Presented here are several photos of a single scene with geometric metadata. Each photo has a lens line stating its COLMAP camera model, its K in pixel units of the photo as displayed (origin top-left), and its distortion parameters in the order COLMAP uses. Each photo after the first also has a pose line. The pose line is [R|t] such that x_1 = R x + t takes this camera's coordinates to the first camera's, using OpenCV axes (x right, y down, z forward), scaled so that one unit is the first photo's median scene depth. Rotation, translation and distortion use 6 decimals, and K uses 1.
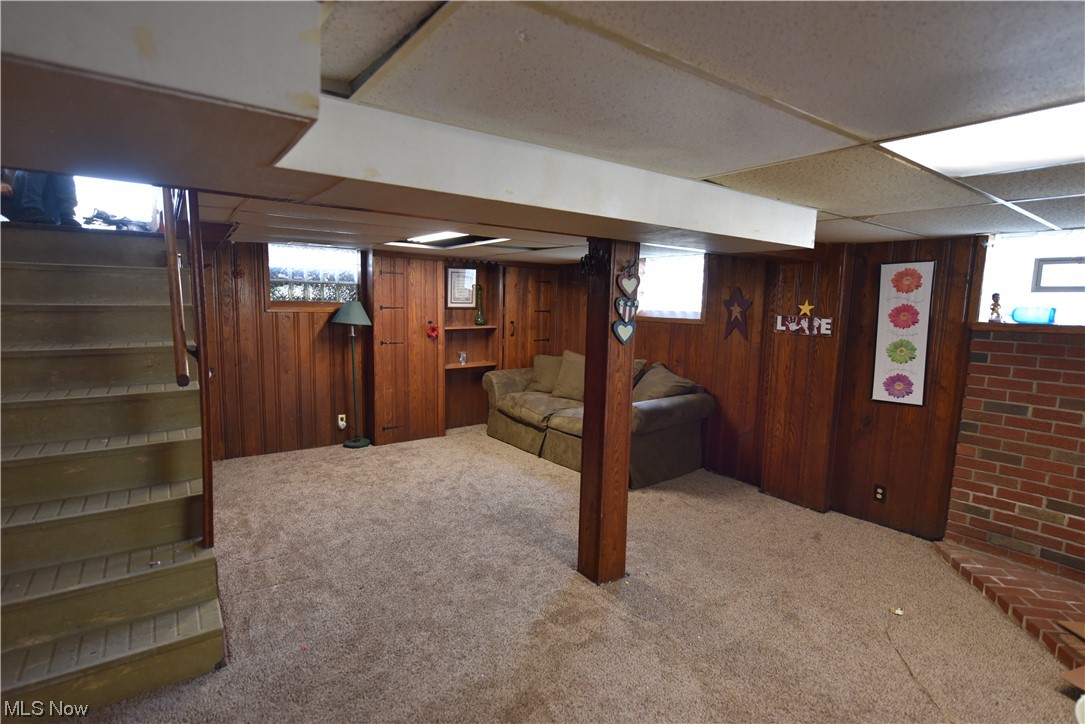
lens RADIAL K [[529.3, 0, 543.3], [0, 529.3, 364.1], [0, 0, 1]] dist [-0.008602, -0.001012]
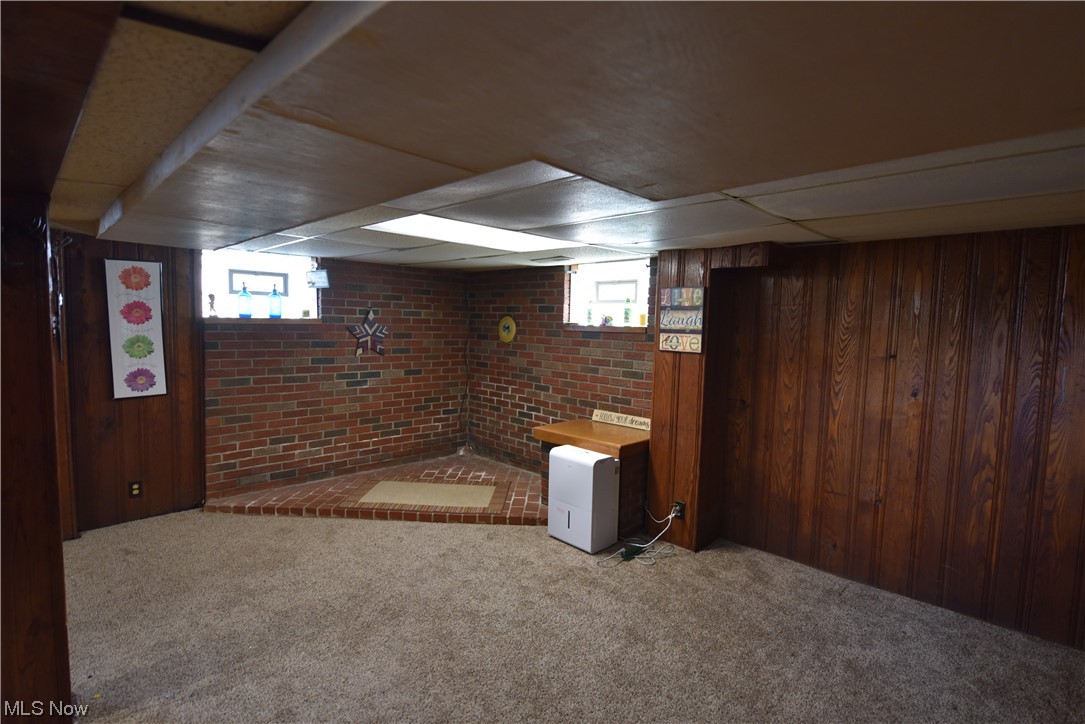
lens RADIAL K [[529.3, 0, 544.2], [0, 529.3, 362.7], [0, 0, 1]] dist [-0.008602, -0.001012]
pose [[-0.175386, -0.098424, 0.979567, -0.496661], [0.086046, 0.989650, 0.114843, -0.044882], [-0.980732, 0.104430, -0.165102, 0.410705]]
